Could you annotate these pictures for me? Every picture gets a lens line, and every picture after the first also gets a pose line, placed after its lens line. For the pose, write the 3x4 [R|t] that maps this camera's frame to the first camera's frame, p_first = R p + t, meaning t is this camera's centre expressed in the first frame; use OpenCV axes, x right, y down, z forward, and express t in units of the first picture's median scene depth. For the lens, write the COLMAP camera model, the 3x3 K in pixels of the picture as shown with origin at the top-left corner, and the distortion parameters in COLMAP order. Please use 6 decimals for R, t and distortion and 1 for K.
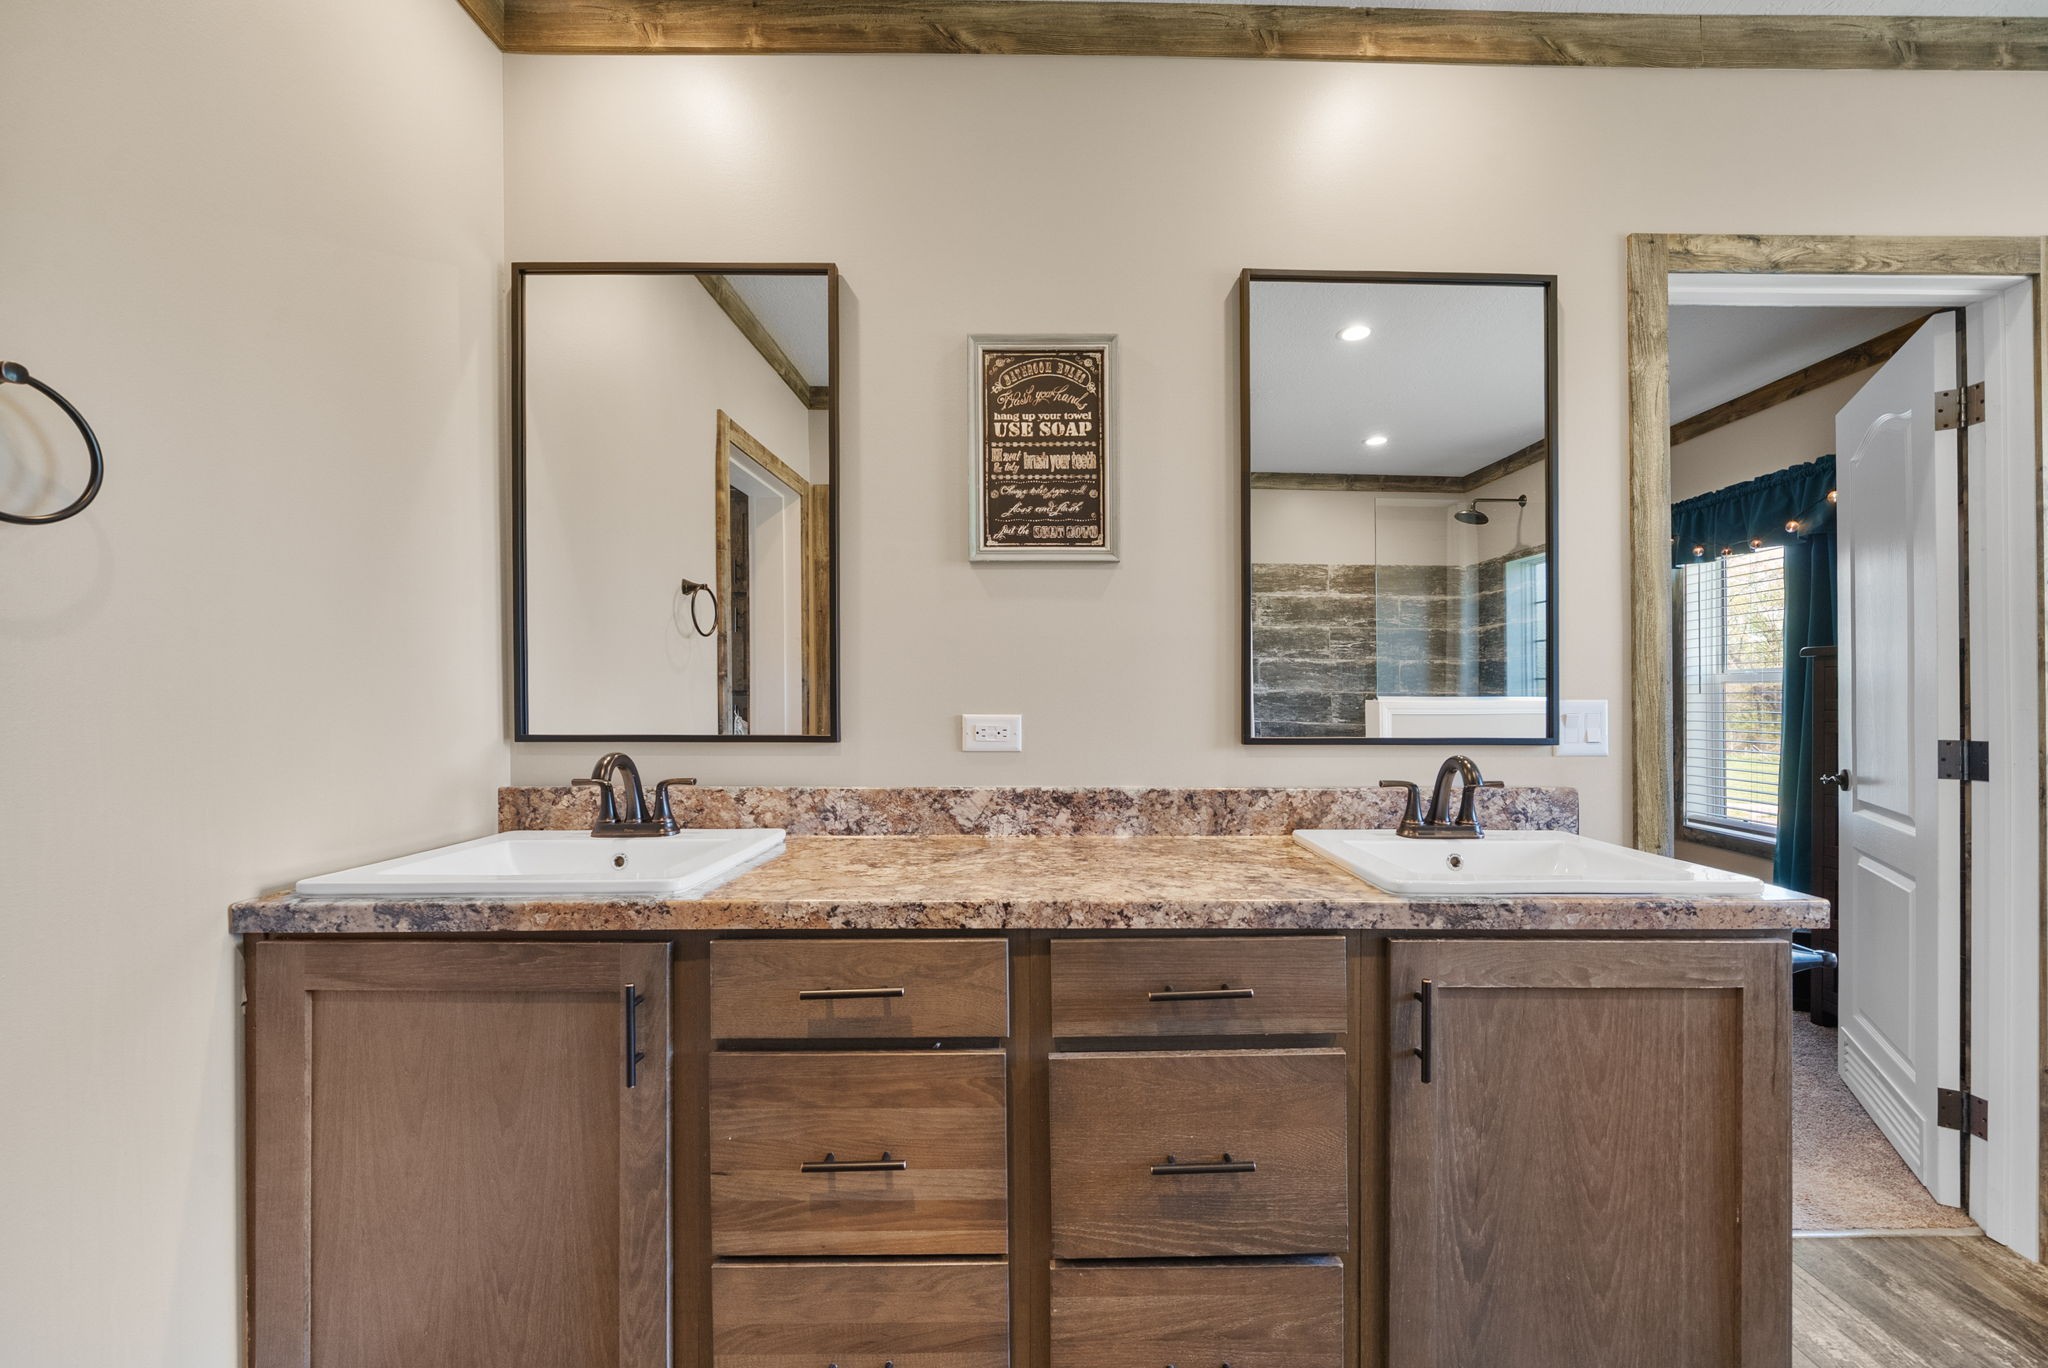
lens RADIAL K [[791.7, 0, 1014.0], [0, 791.7, 692.4], [0, 0, 1]] dist [-0.002727, 0.000087]
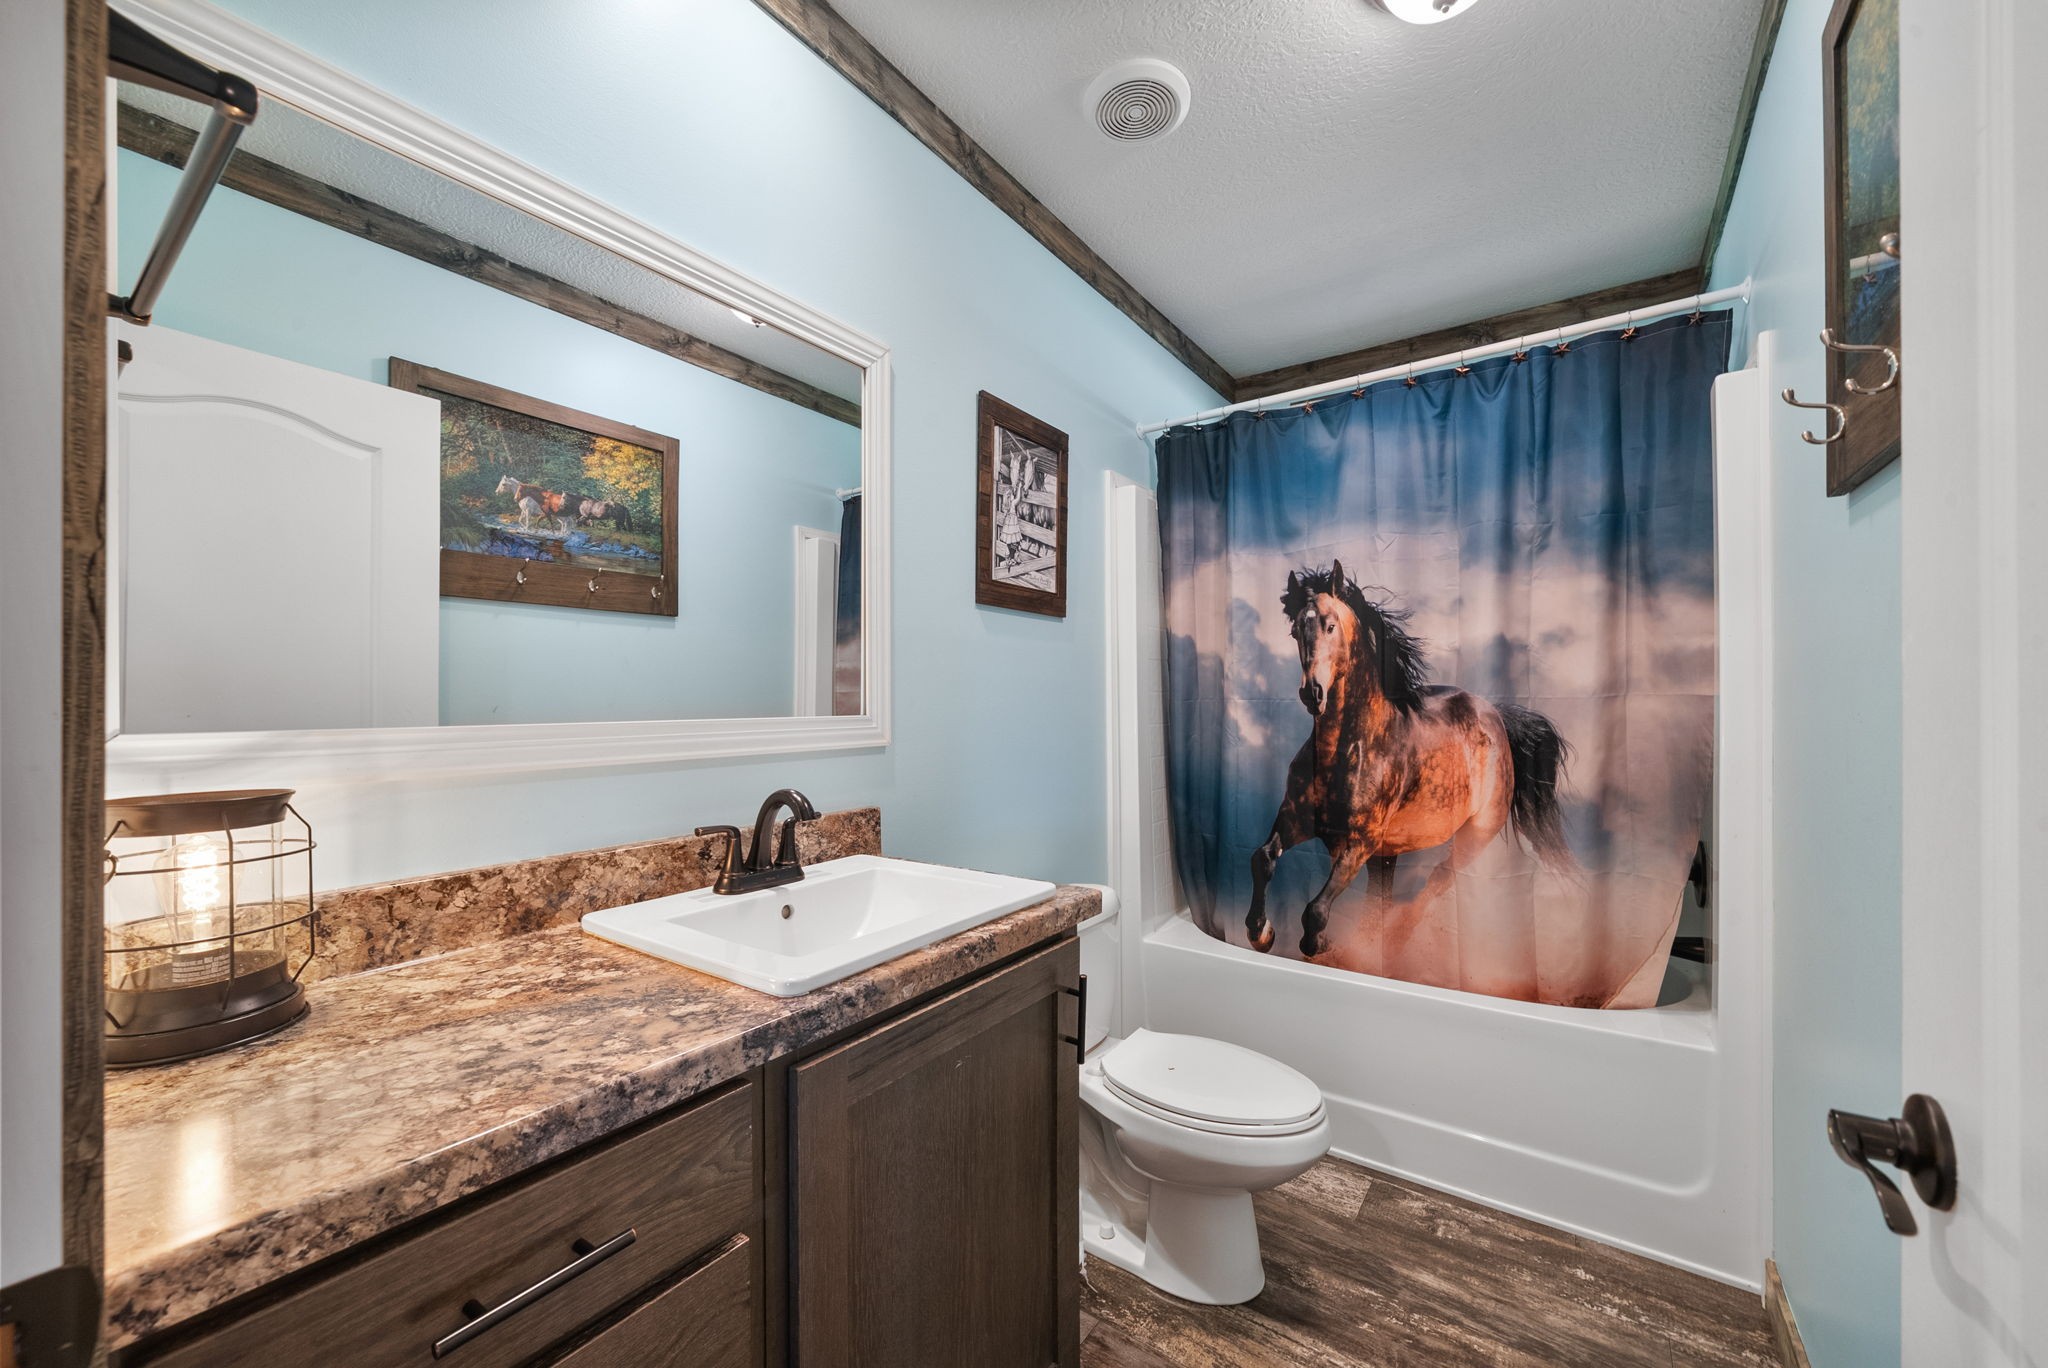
lens RADIAL K [[791.7, 0, 1014.0], [0, 791.7, 692.4], [0, 0, 1]] dist [-0.002727, 0.000087]
pose [[0.566378, -0.002017, 0.824143, 0.056356], [0.004965, 0.999987, -0.000965, -0.031177], [-0.824131, 0.004639, 0.566380, 0.363227]]
